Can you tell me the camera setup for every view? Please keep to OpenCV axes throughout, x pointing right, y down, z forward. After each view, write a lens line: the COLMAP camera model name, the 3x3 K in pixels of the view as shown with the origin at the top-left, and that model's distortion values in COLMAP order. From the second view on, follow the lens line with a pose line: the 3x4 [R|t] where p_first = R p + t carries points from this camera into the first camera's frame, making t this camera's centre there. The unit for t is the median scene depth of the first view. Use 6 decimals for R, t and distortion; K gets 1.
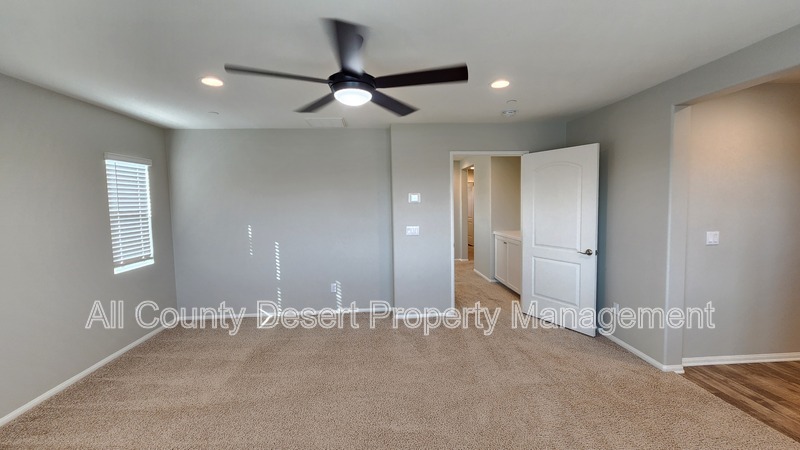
lens RADIAL K [[330.4, 0, 400.9], [0, 330.4, 221.8], [0, 0, 1]] dist [0.003150, 0.000041]
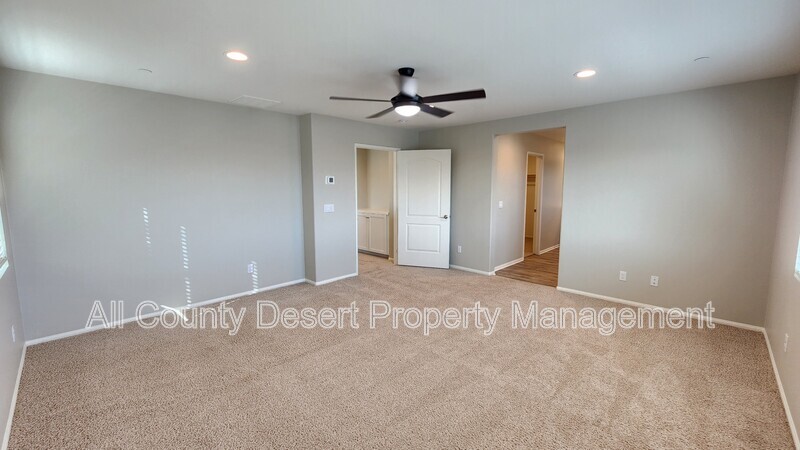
lens RADIAL K [[330.4, 0, 401.1], [0, 330.4, 219.4], [0, 0, 1]] dist [0.003150, 0.000041]
pose [[0.746157, -0.053390, 0.663626, -0.623696], [0.025220, 0.998331, 0.051962, 0.013811], [-0.665292, -0.022035, 0.746258, -0.054469]]
